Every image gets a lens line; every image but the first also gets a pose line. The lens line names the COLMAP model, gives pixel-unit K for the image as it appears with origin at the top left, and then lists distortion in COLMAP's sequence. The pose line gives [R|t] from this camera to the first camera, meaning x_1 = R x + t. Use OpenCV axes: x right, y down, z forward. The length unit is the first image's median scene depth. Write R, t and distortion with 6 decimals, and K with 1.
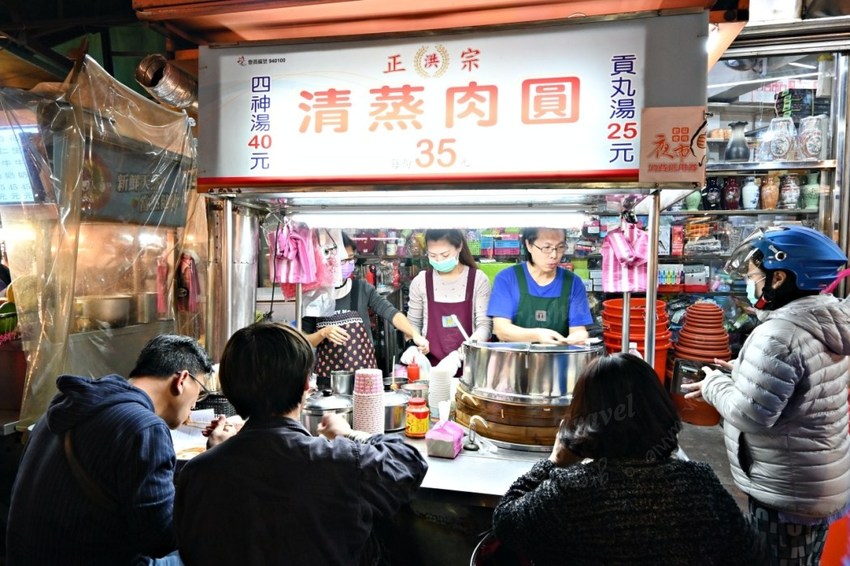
lens RADIAL K [[580.0, 0, 425.0], [0, 580.0, 281.7], [0, 0, 1]] dist [-0.013806, 0.000726]
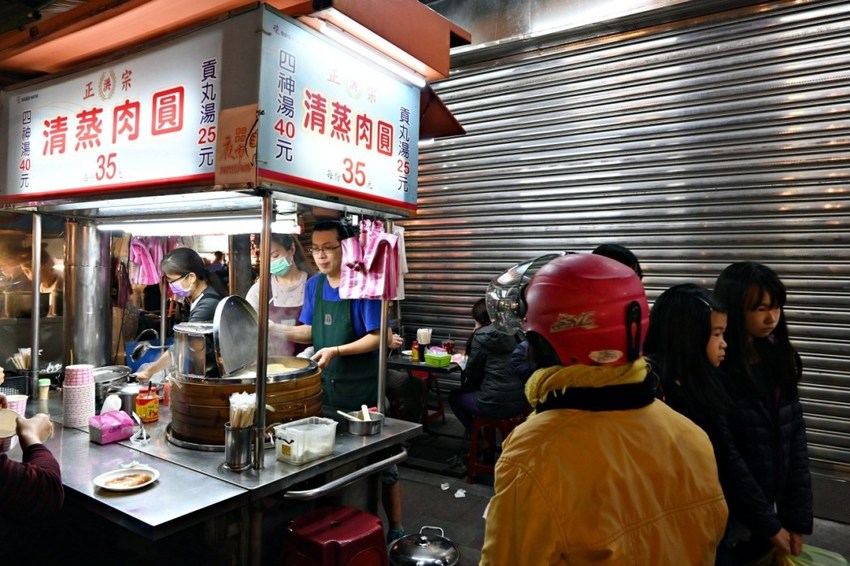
lens RADIAL K [[580.0, 0, 424.8], [0, 580.0, 284.7], [0, 0, 1]] dist [-0.013806, 0.000726]
pose [[0.938911, 0.017462, -0.343717, 0.990609], [-0.022722, 0.999678, -0.011281, 0.002970], [0.343409, 0.018402, 0.939006, 0.176015]]
